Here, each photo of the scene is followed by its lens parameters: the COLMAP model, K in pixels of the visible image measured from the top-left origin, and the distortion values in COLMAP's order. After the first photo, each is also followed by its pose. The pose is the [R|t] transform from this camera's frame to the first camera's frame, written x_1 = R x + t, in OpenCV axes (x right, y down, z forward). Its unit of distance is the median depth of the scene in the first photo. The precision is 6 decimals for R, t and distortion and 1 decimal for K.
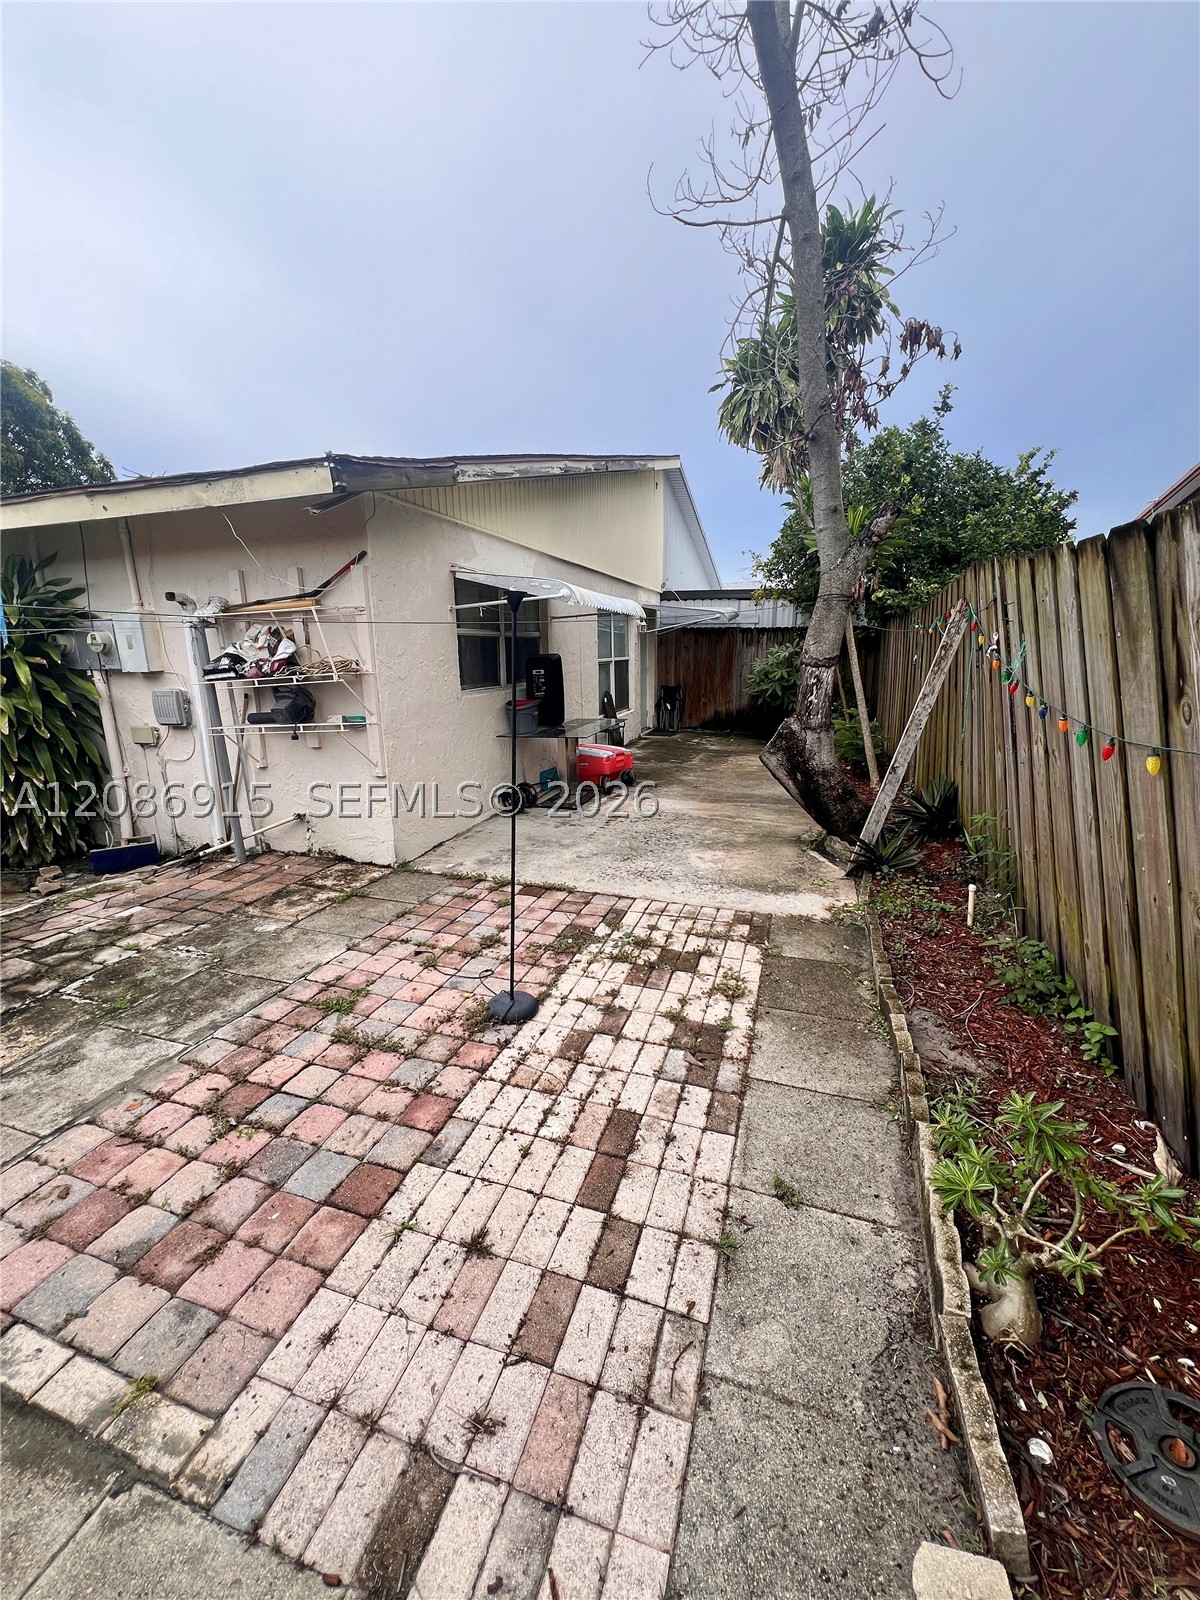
lens RADIAL K [[643.1, 0, 601.4], [0, 643.1, 797.9], [0, 0, 1]] dist [-0.000828, 0.000666]
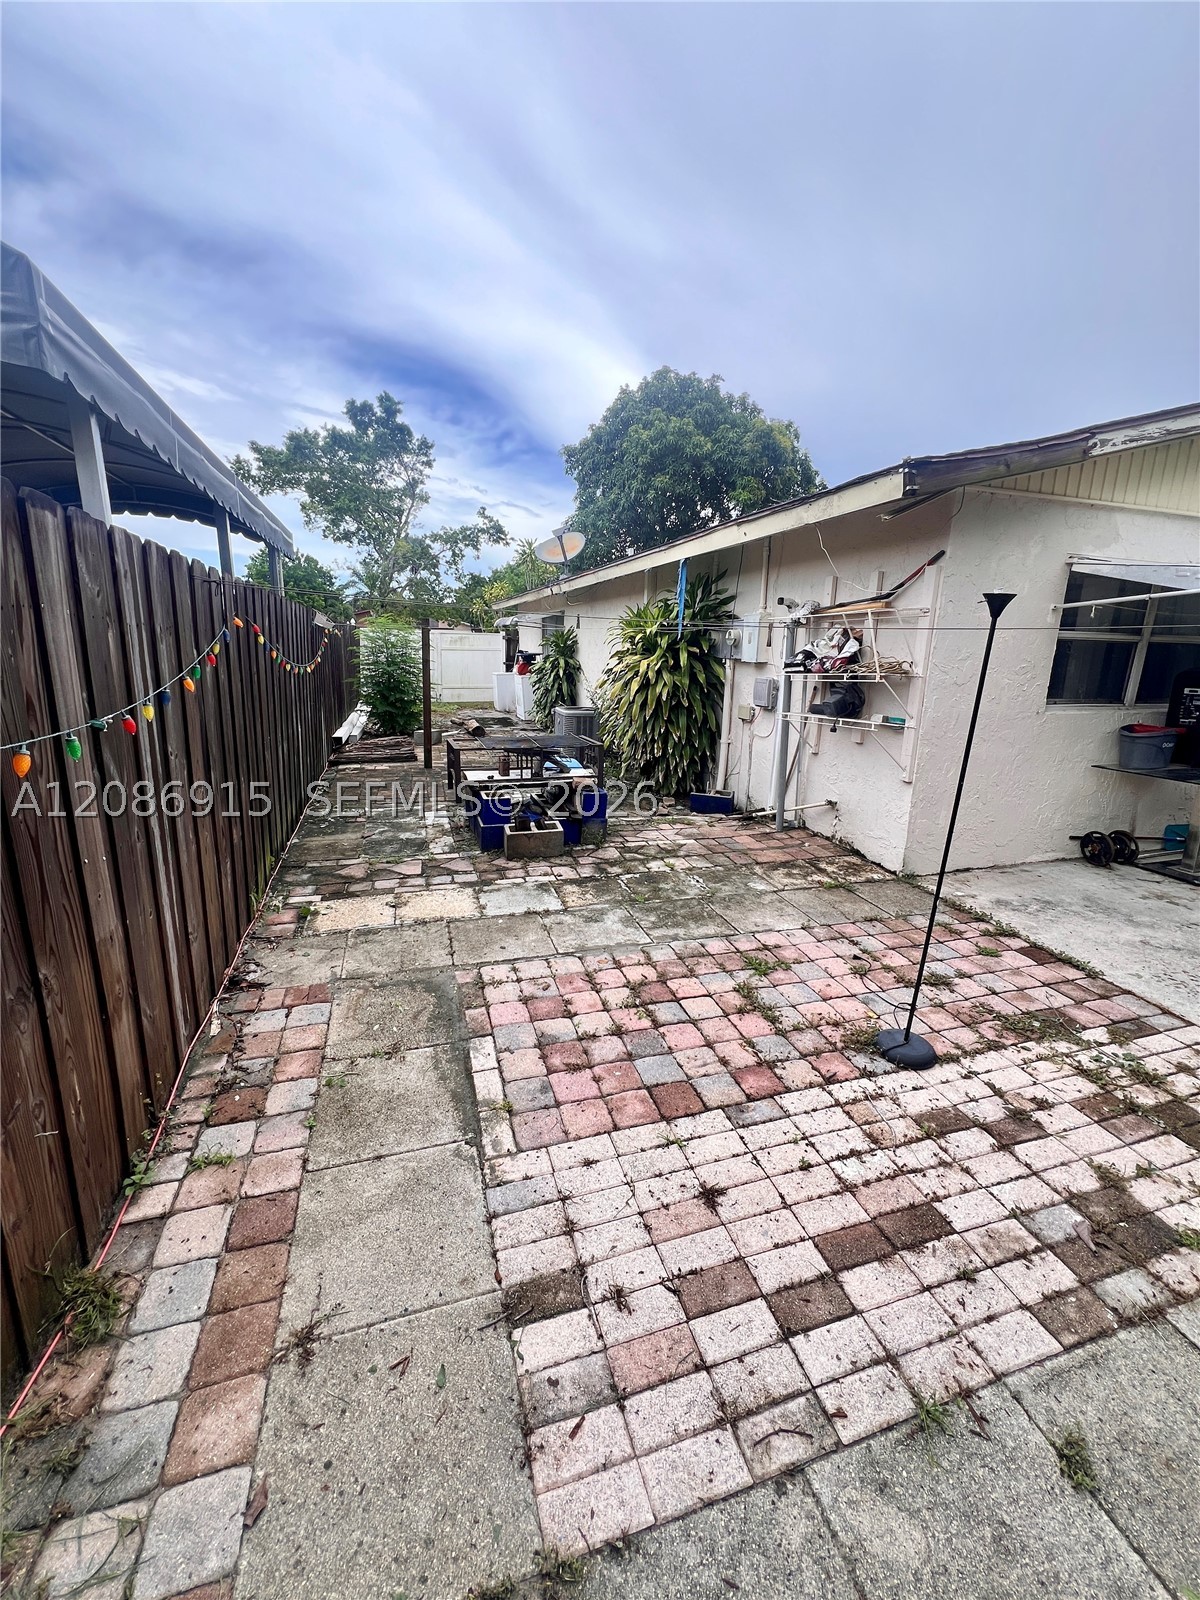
lens RADIAL K [[643.1, 0, 601.4], [0, 643.1, 797.9], [0, 0, 1]] dist [-0.000828, 0.000666]
pose [[0.575810, 0.220893, -0.787178, 0.244043], [-0.216787, 0.969598, 0.113506, -0.029312], [0.788319, 0.105292, 0.606190, 0.065008]]
